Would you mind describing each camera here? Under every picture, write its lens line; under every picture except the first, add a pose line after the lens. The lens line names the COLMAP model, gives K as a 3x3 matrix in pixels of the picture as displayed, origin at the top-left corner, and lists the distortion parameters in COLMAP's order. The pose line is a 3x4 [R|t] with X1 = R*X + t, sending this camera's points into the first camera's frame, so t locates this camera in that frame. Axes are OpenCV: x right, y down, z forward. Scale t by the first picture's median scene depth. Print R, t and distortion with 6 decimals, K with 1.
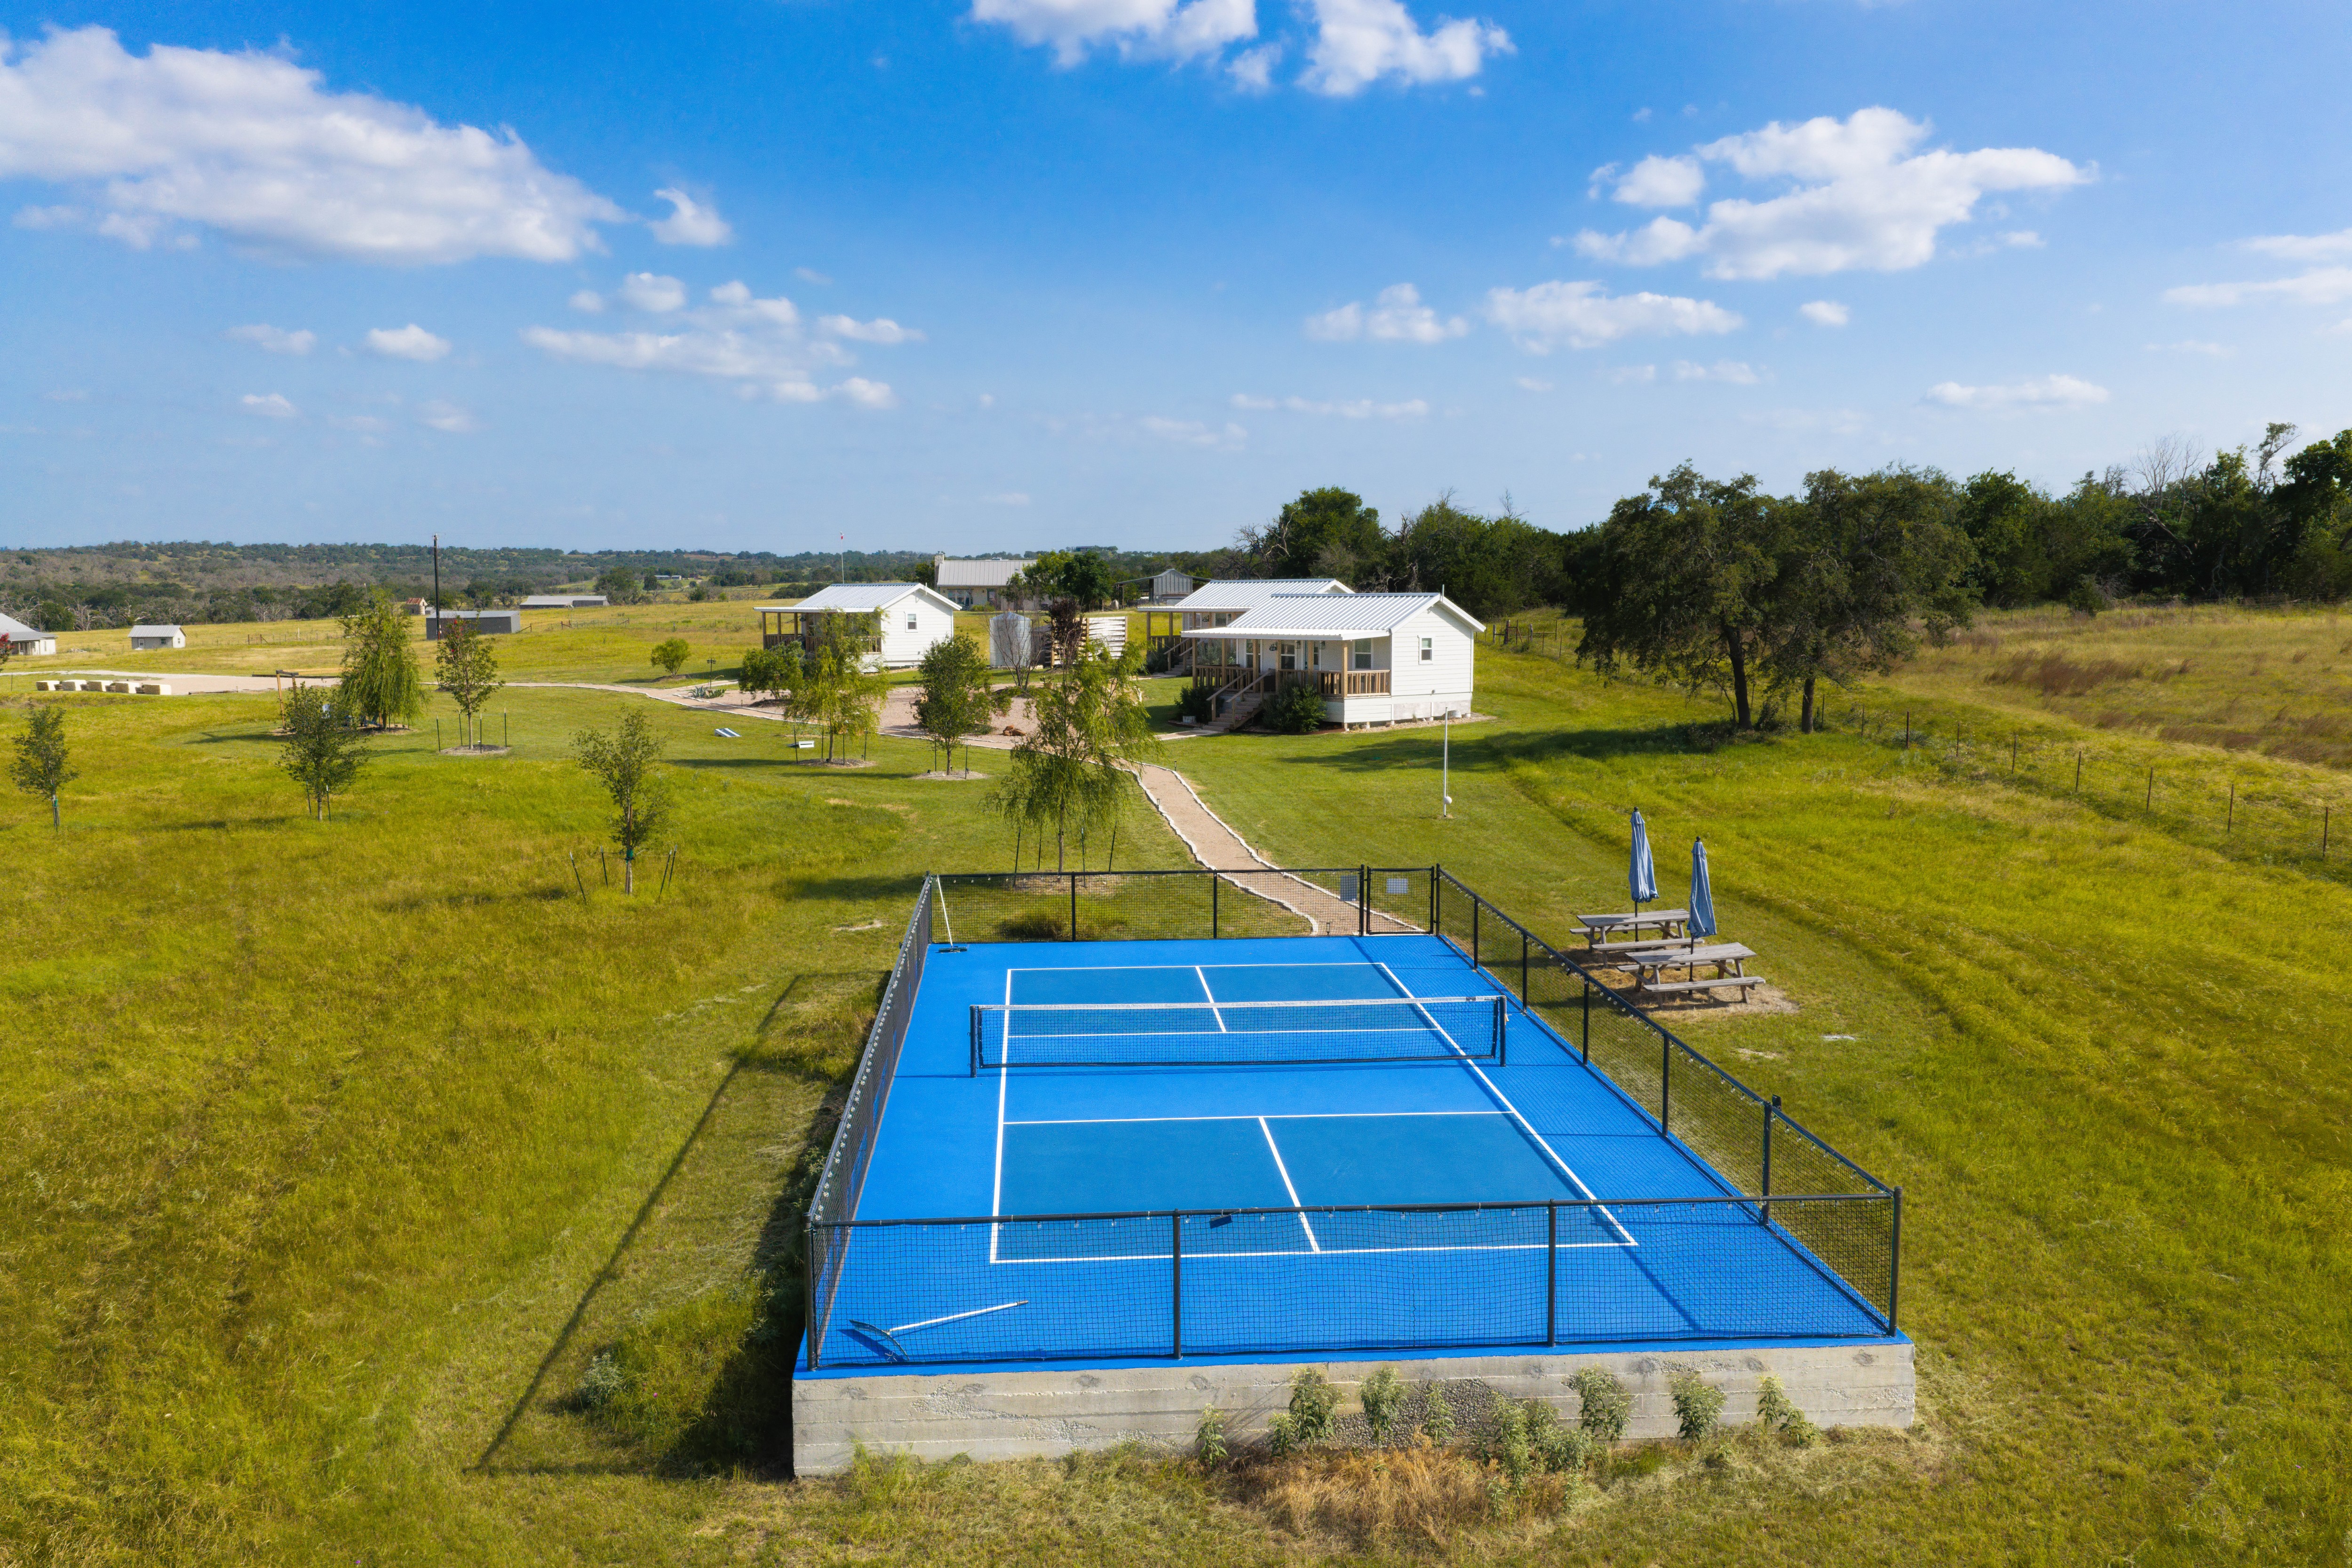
lens RADIAL K [[1945.6, 0, 1176.0], [0, 1945.6, 784.0], [0, 0, 1]] dist [0.010484, -0.008837]
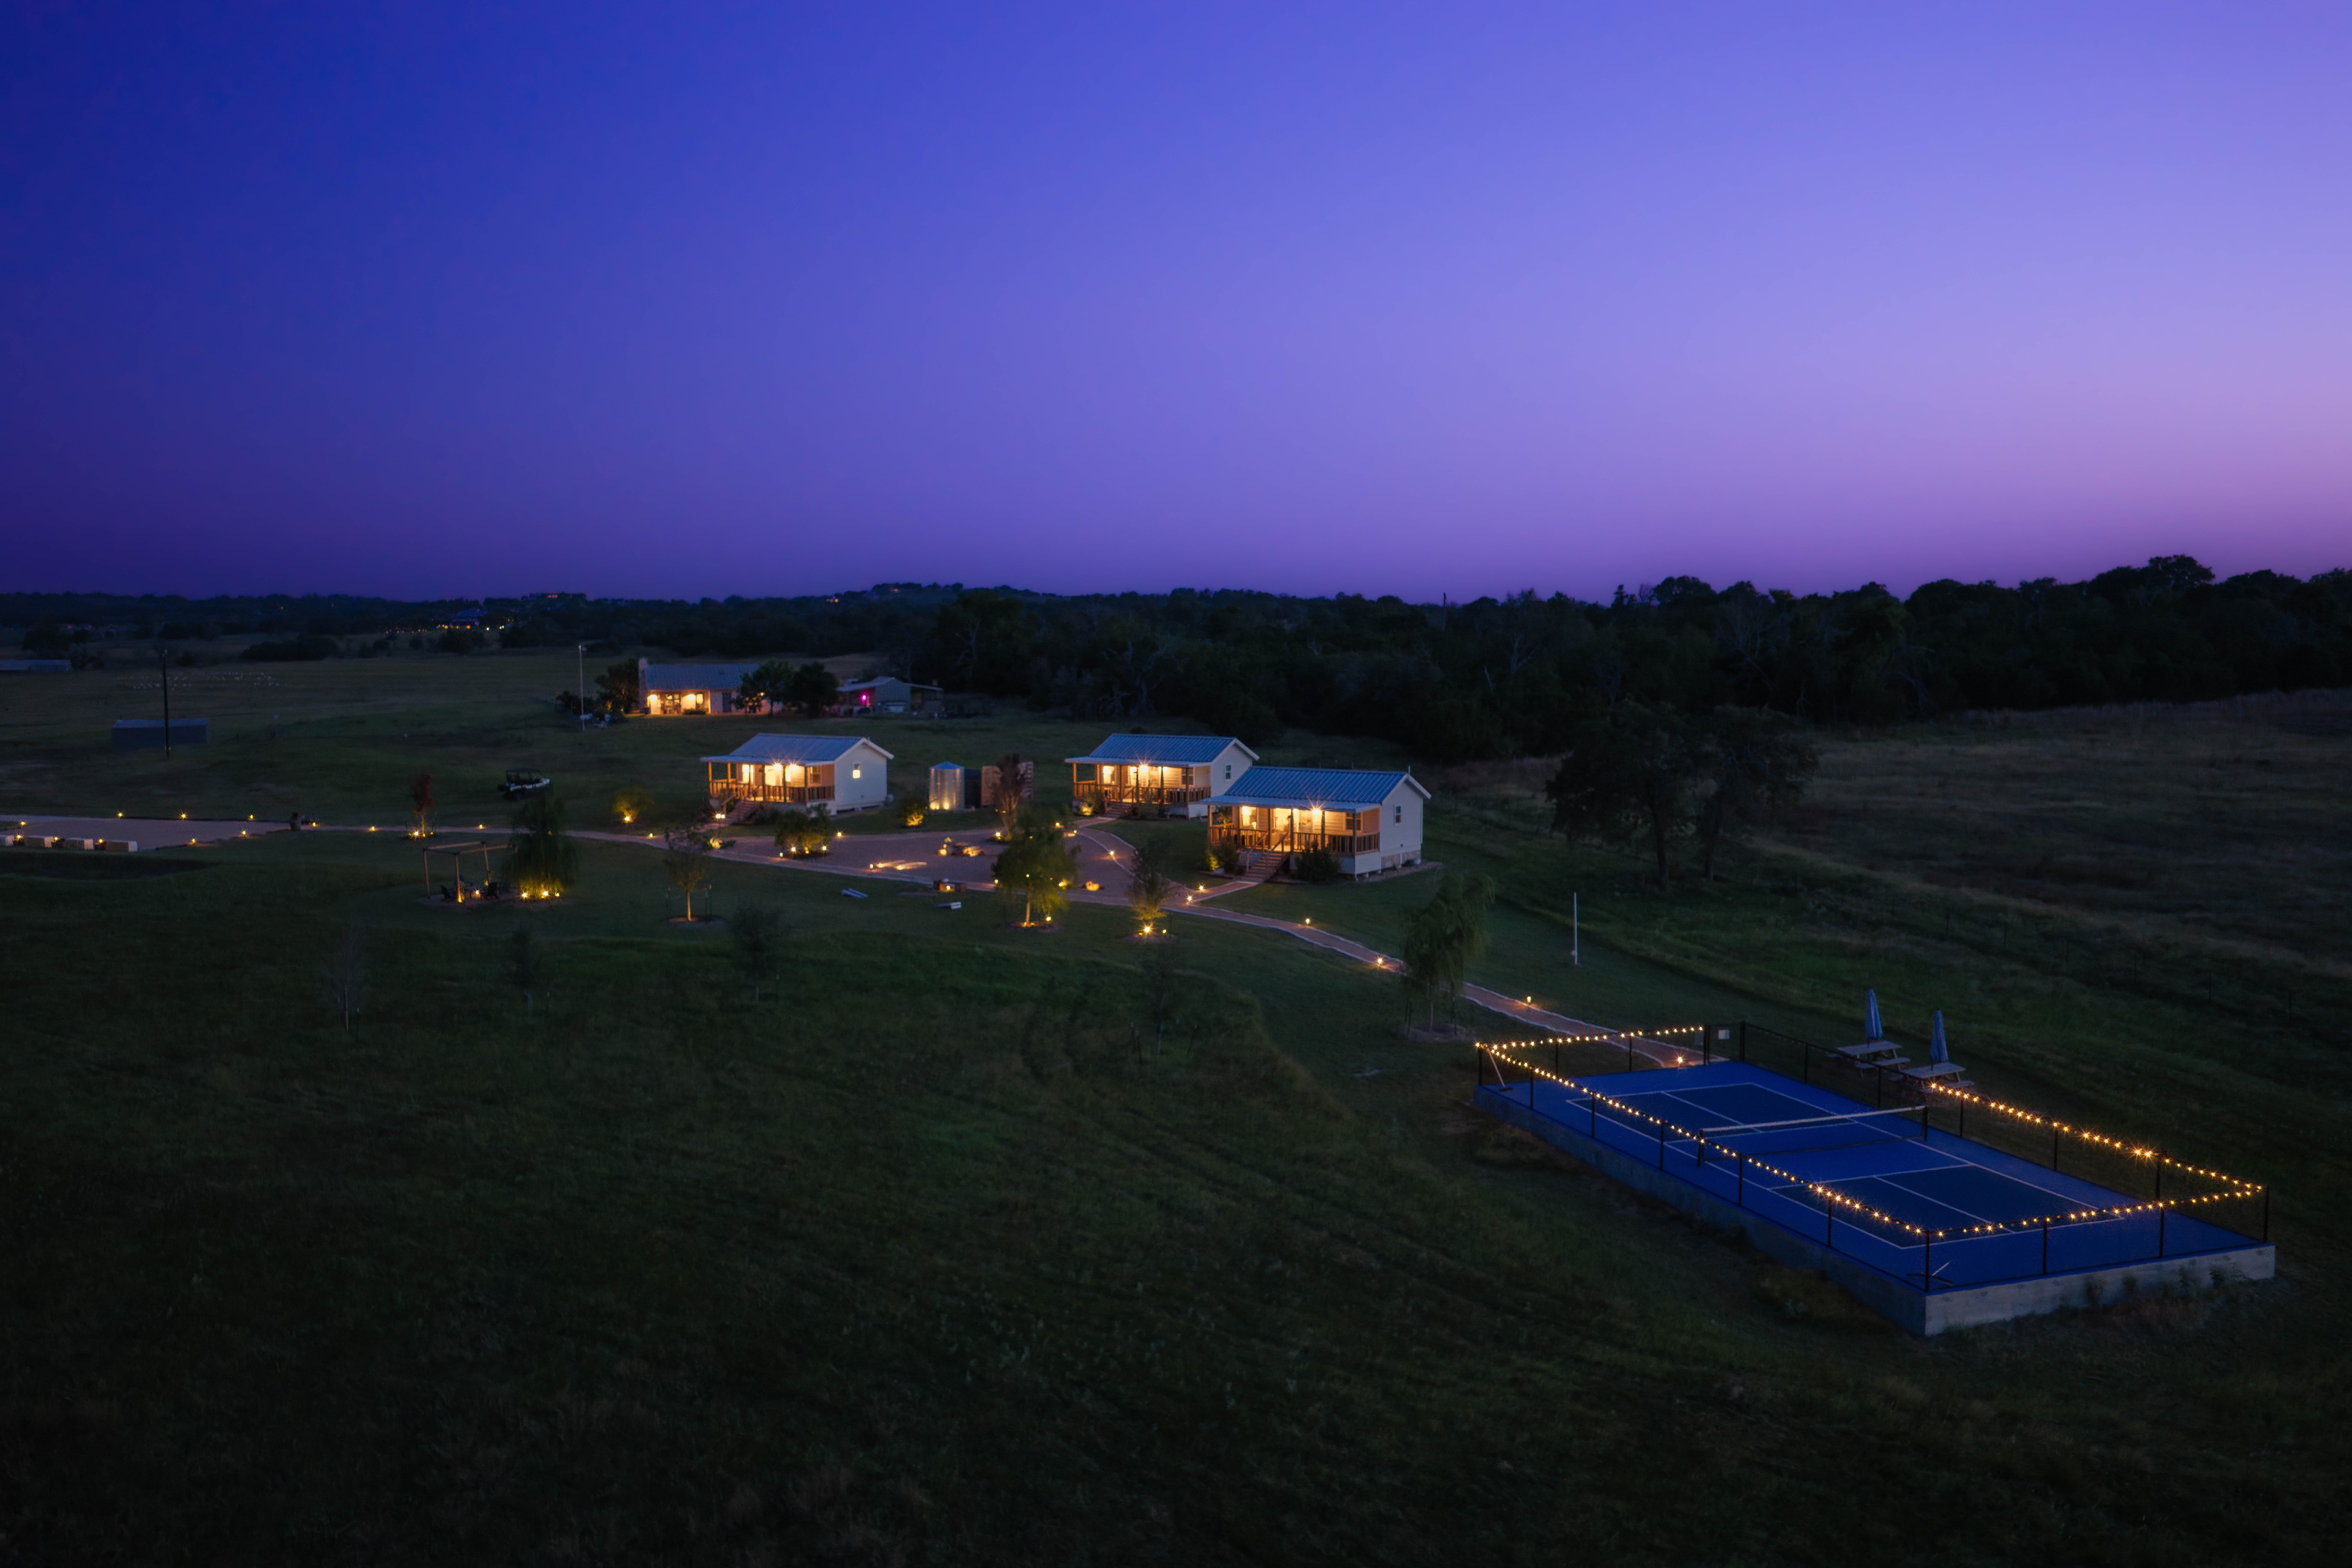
lens RADIAL K [[1950.4, 0, 1176.0], [0, 1950.4, 784.0], [0, 0, 1]] dist [0.011060, -0.016824]
pose [[0.962568, -0.020165, 0.270288, -0.399748], [0.026114, 0.999489, -0.018432, -0.073257], [-0.269778, 0.024800, 0.962603, -0.260243]]
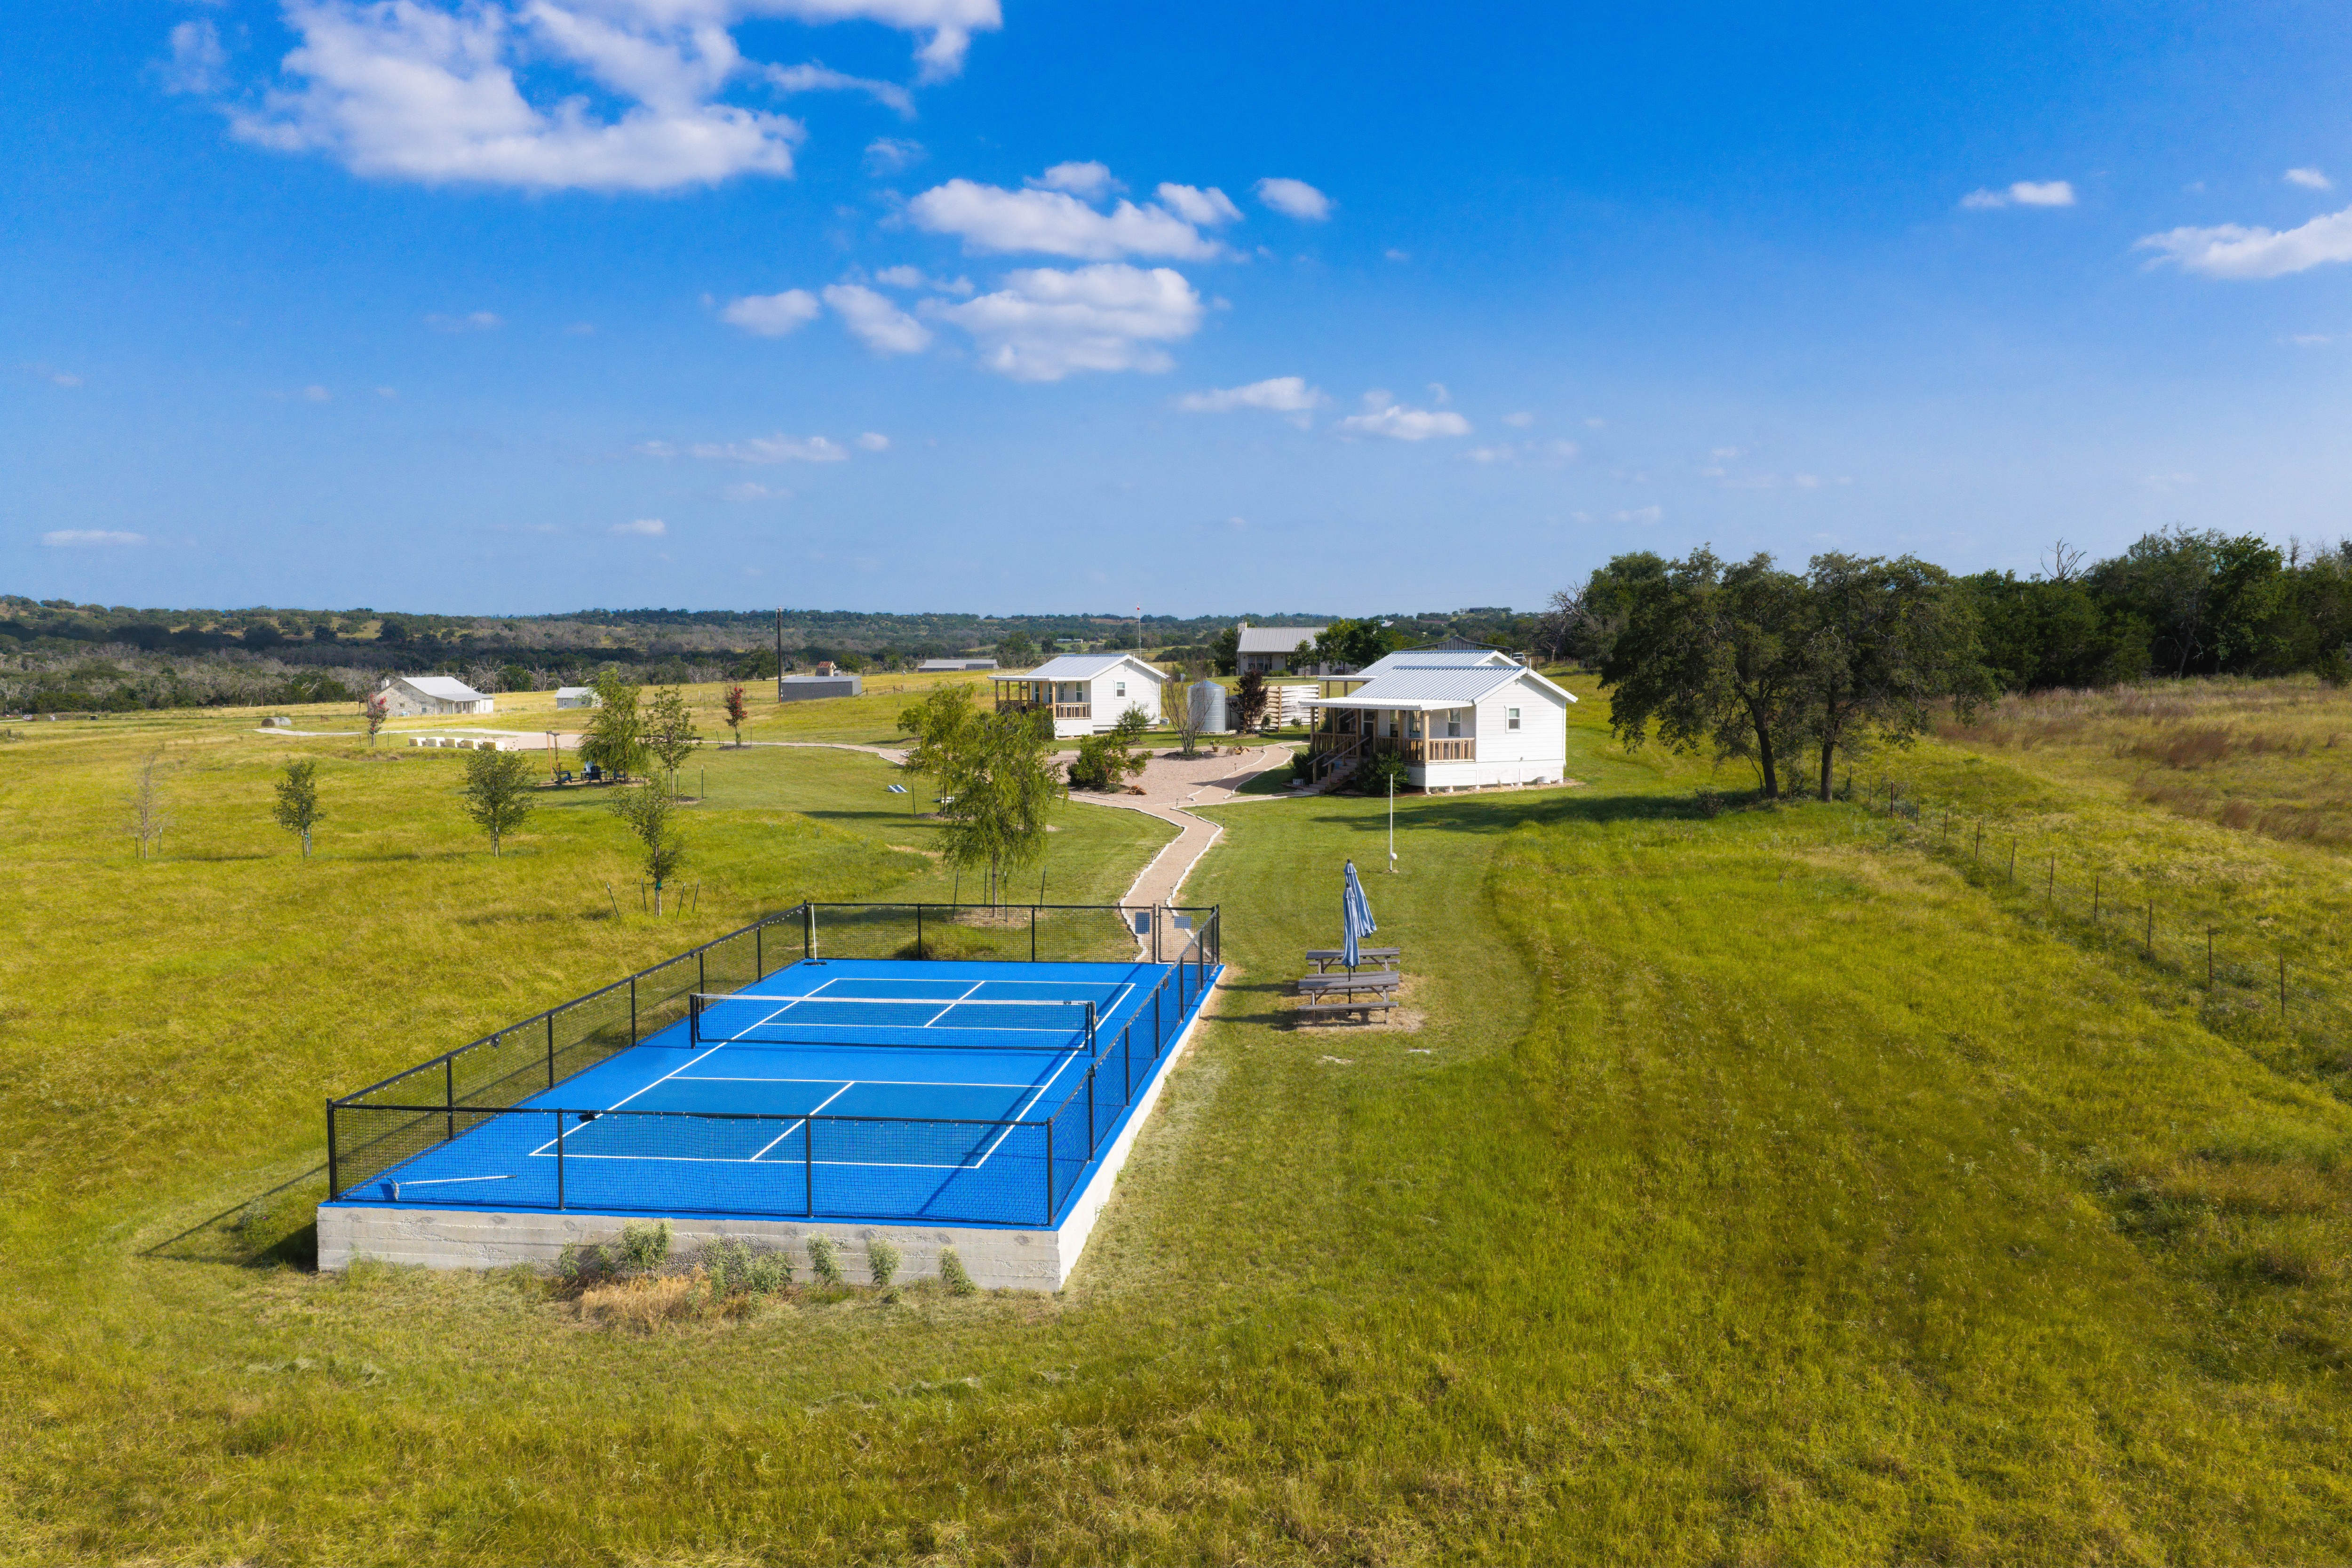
lens RADIAL K [[1940.8, 0, 1176.0], [0, 1940.8, 784.0], [0, 0, 1]] dist [0.026166, -0.055560]
pose [[0.978998, 0.012364, -0.203494, 0.173540], [-0.018732, 0.999392, -0.029395, 0.001398], [0.203007, 0.032589, 0.978635, -0.083690]]
